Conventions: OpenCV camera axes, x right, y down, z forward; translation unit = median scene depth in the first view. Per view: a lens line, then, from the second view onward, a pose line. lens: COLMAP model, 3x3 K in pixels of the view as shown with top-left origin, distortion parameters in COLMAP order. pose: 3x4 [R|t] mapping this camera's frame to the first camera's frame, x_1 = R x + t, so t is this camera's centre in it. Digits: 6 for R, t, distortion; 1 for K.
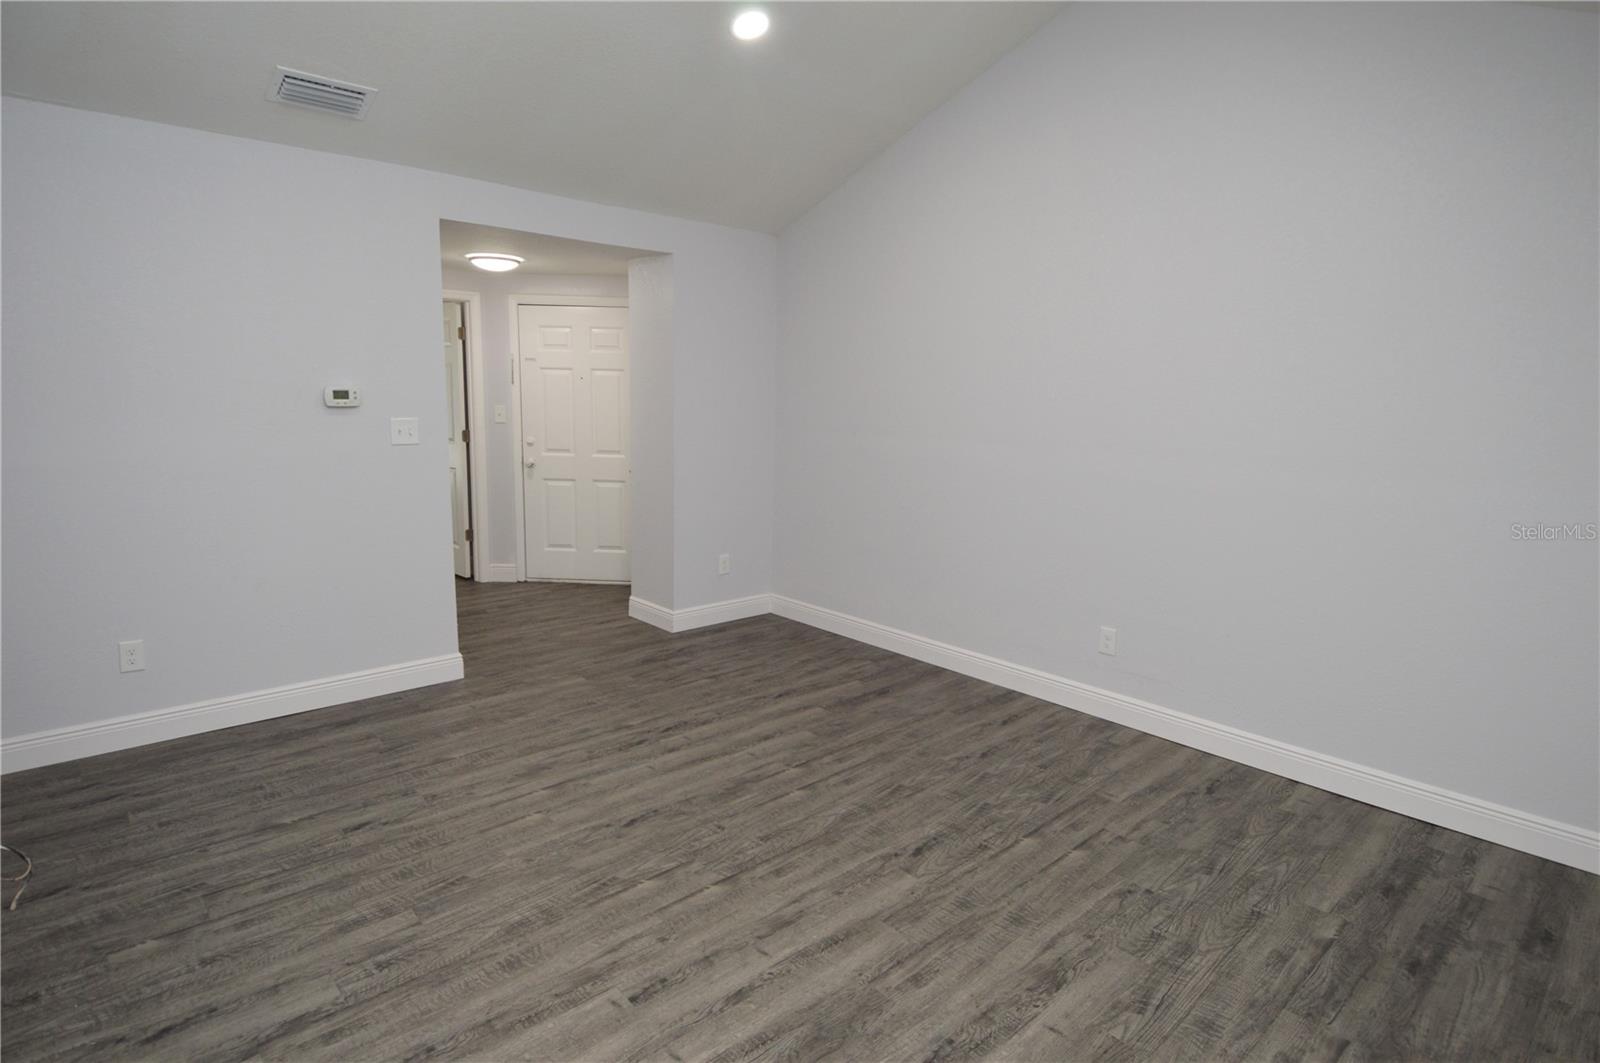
lens RADIAL K [[849.6, 0, 809.3], [0, 849.6, 534.4], [0, 0, 1]] dist [0.025609, -0.036485]
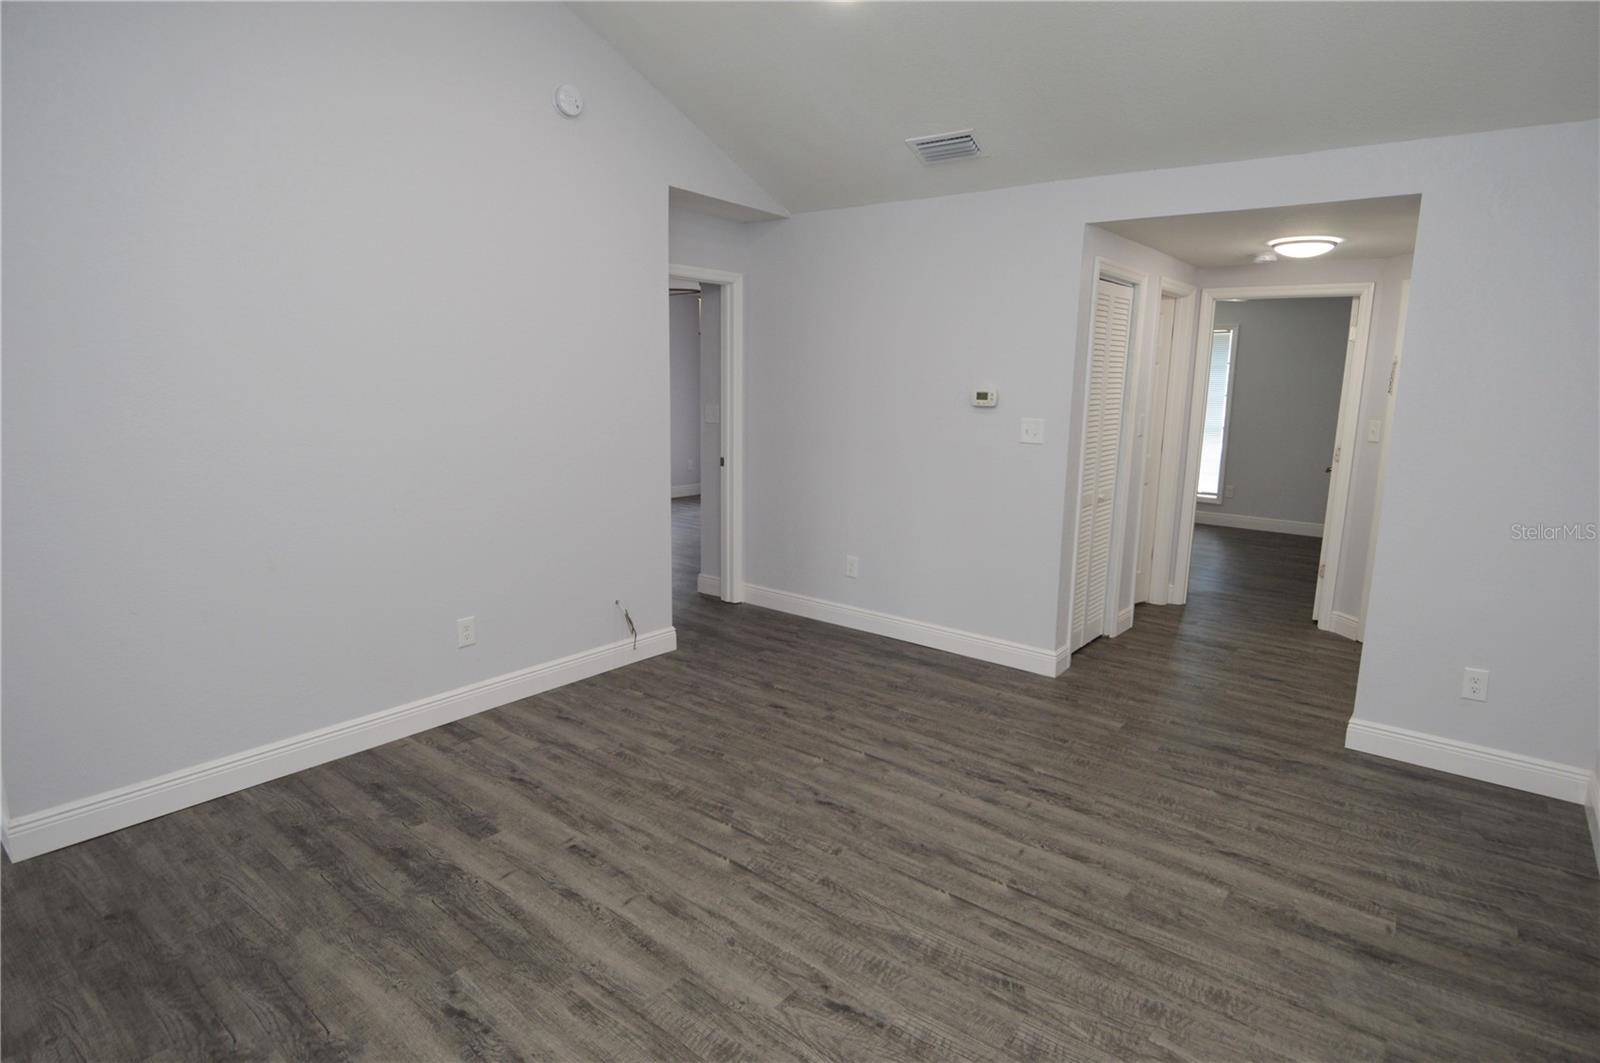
lens RADIAL K [[849.6, 0, 809.3], [0, 849.6, 534.4], [0, 0, 1]] dist [0.025609, -0.036485]
pose [[0.151365, 0.161747, -0.975155, 0.661936], [-0.185894, 0.973577, 0.132631, -0.100457], [0.970841, 0.161200, 0.177433, 0.664336]]
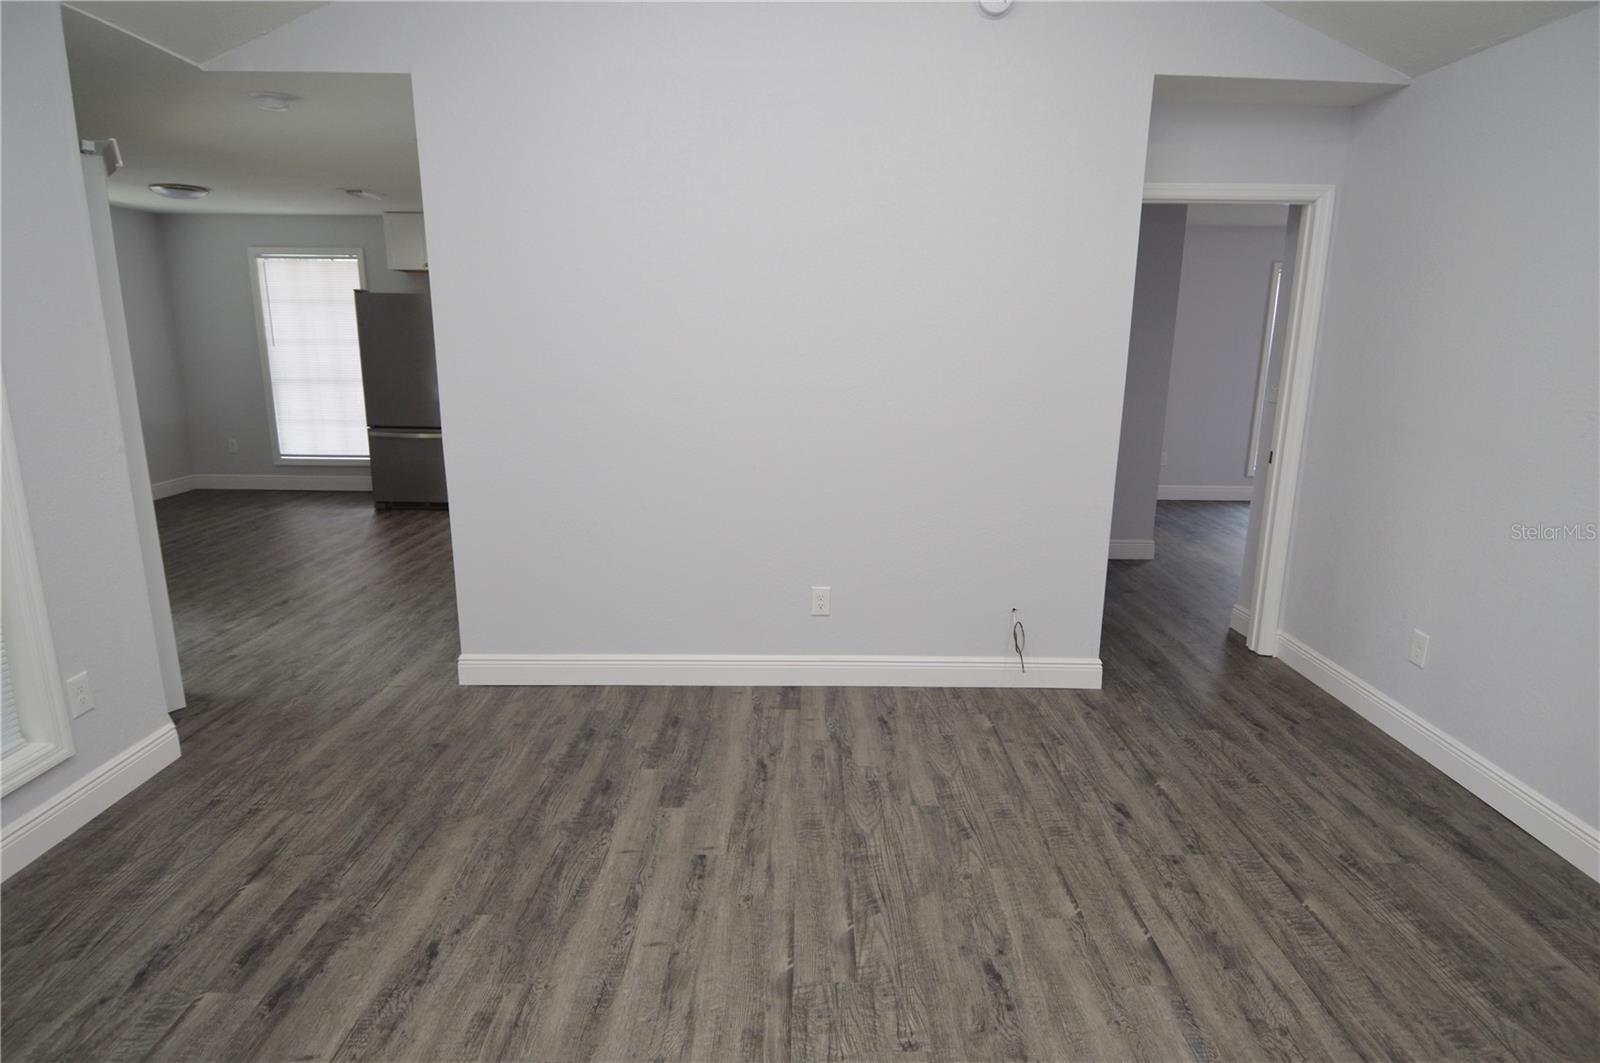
lens RADIAL K [[849.1, 0, 810.5], [0, 849.1, 529.0], [0, 0, 1]] dist [0.025844, -0.037936]
pose [[-0.677187, 0.135980, -0.723137, 0.304657], [-0.154535, 0.934573, 0.320455, -0.174849], [0.719400, 0.328758, -0.611867, 1.068298]]
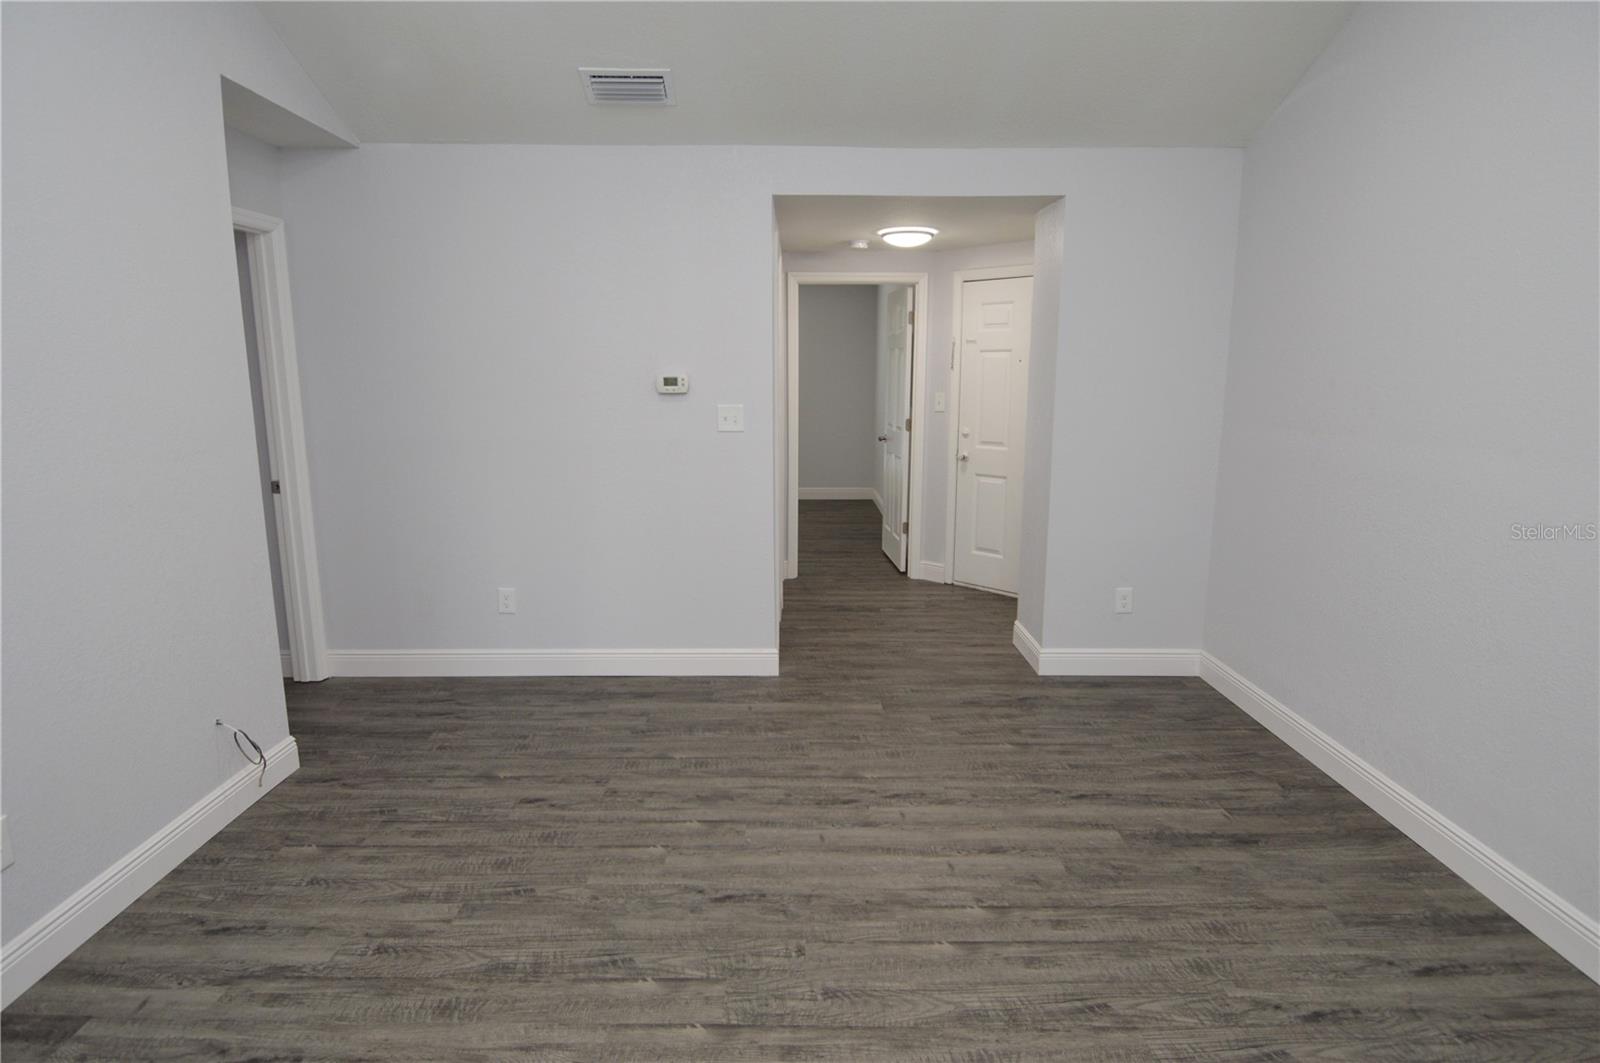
lens RADIAL K [[869.8, 0, 800.0], [0, 869.8, 531.5], [0, 0, 1]] dist [0.027848, -0.040768]
pose [[0.733741, 0.103048, -0.671569, 0.331479], [-0.099649, 0.994064, 0.043658, -0.050295], [0.672082, 0.034887, 0.739655, 0.371029]]
